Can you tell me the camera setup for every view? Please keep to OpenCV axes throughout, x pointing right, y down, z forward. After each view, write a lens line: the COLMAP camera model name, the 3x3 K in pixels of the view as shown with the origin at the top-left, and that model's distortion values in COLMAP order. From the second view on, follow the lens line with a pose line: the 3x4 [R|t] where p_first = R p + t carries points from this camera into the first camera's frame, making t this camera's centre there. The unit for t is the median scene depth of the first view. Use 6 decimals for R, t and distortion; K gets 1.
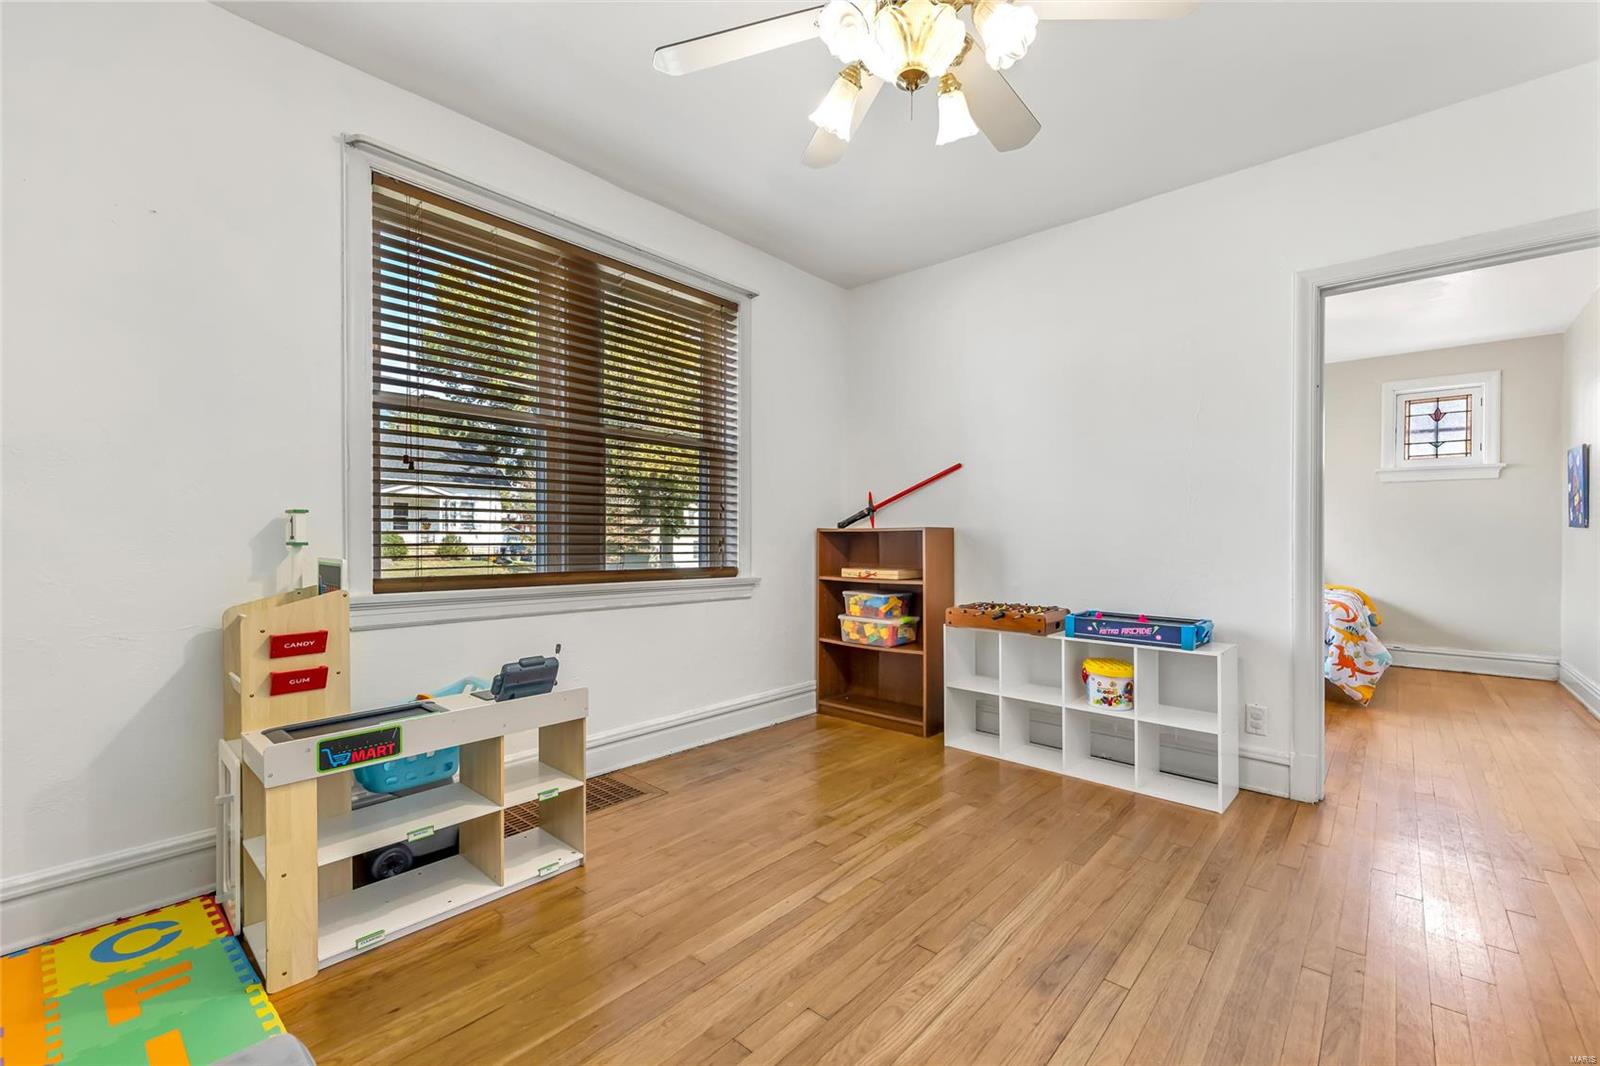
lens RADIAL K [[671.1, 0, 797.2], [0, 671.1, 538.8], [0, 0, 1]] dist [0.001456, 0.000047]
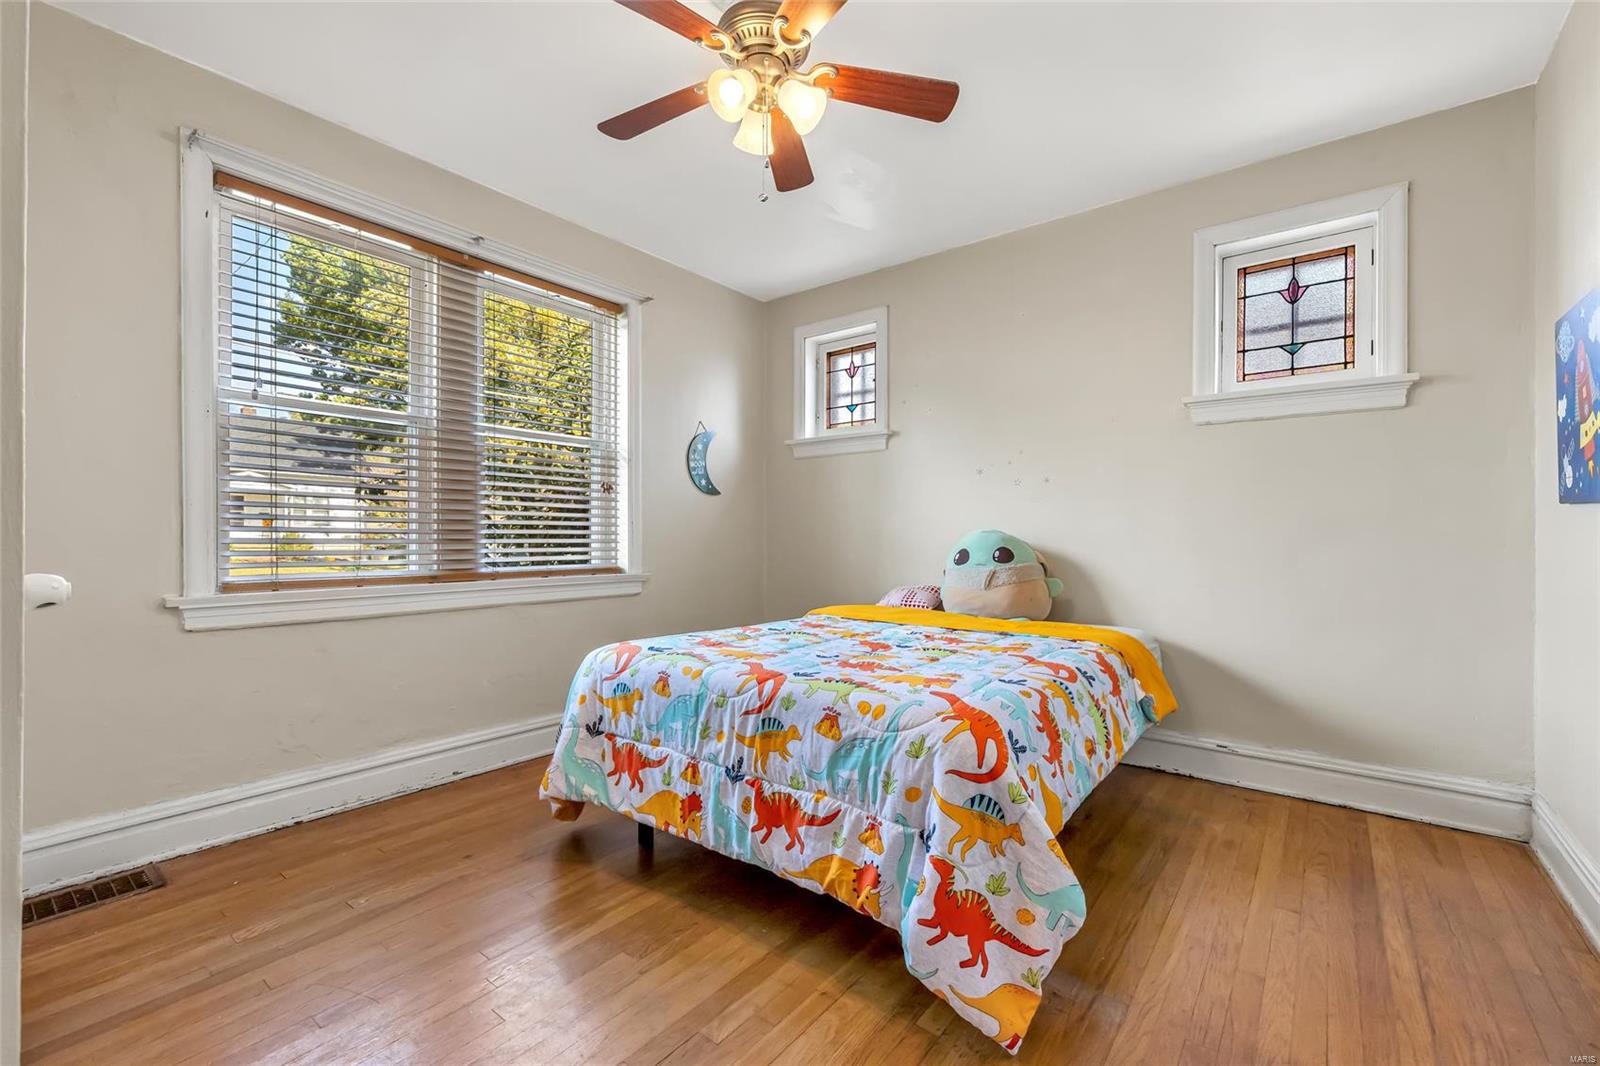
lens RADIAL K [[671.1, 0, 802.6], [0, 671.1, 533.1], [0, 0, 1]] dist [0.001456, 0.000047]
pose [[0.997764, -0.000708, 0.066837, 0.560276], [0.001210, 0.999971, -0.007470, 0.002743], [-0.066830, 0.007535, 0.997736, 0.530239]]
